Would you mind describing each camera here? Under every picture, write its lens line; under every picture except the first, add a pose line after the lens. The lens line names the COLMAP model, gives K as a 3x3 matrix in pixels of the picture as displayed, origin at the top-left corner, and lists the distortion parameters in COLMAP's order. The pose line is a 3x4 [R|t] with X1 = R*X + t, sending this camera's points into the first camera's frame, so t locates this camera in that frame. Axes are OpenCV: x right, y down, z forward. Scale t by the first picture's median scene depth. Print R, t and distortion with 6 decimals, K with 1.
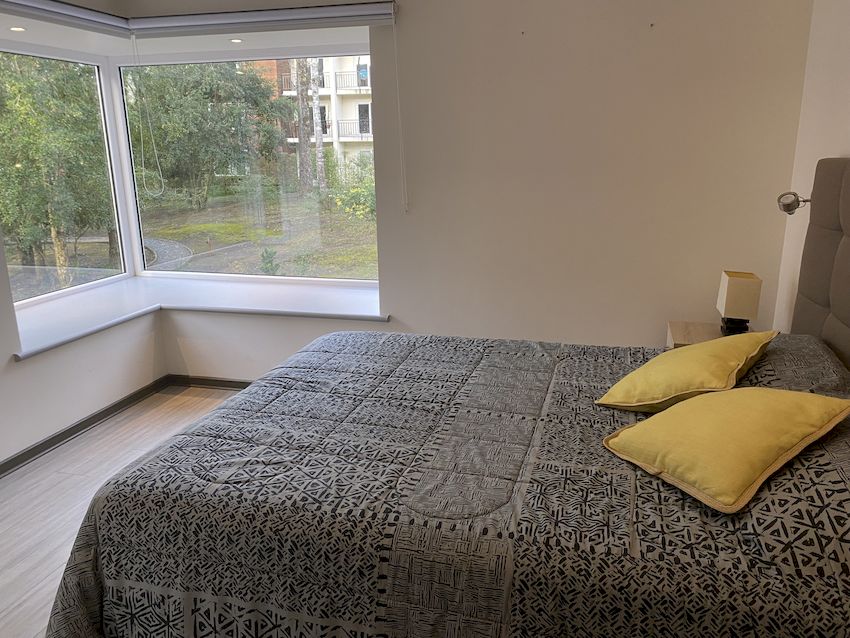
lens RADIAL K [[640.6, 0, 425.0], [0, 640.6, 319.0], [0, 0, 1]] dist [-0.004918, -0.007196]
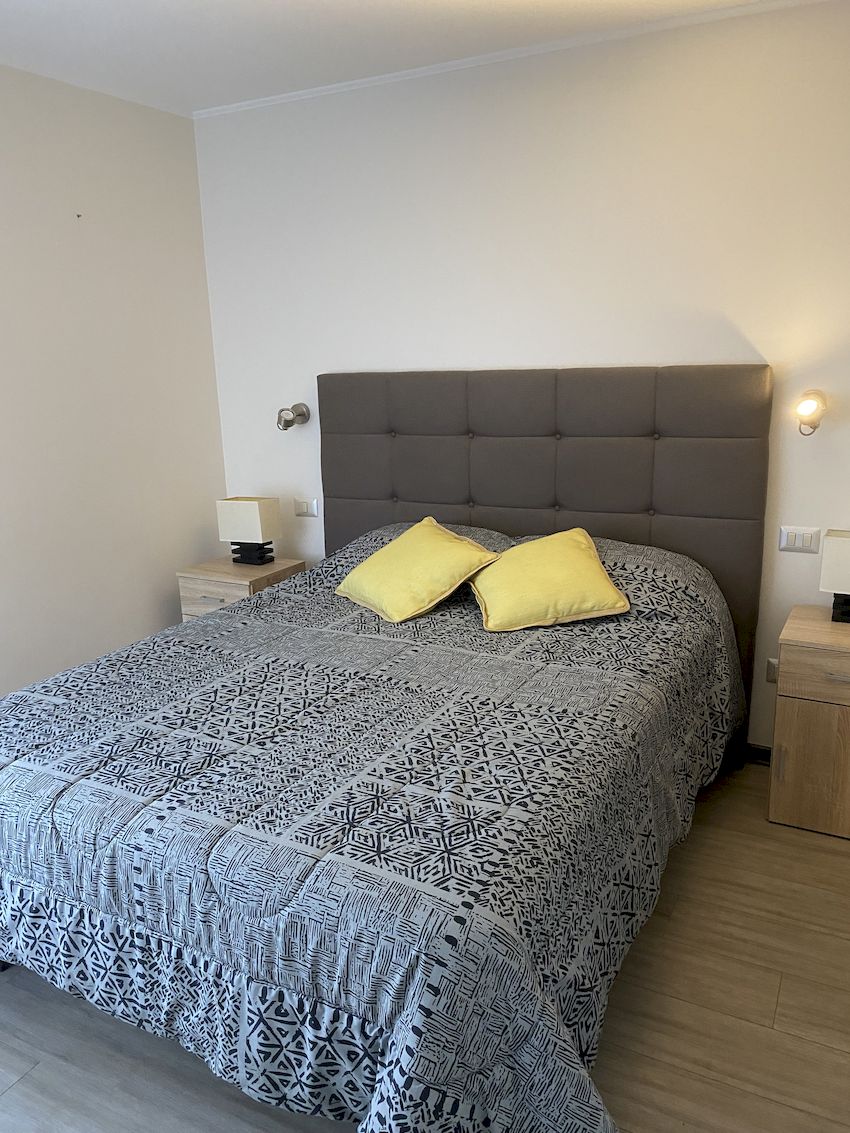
lens RADIAL K [[862.5, 0, 420.4], [0, 862.5, 572.3], [0, 0, 1]] dist [0.080068, -0.090991]
pose [[0.219765, -0.242513, 0.944929, -1.105587], [0.277699, 0.944088, 0.177712, -0.193515], [-0.935193, 0.223351, 0.274823, 0.672233]]
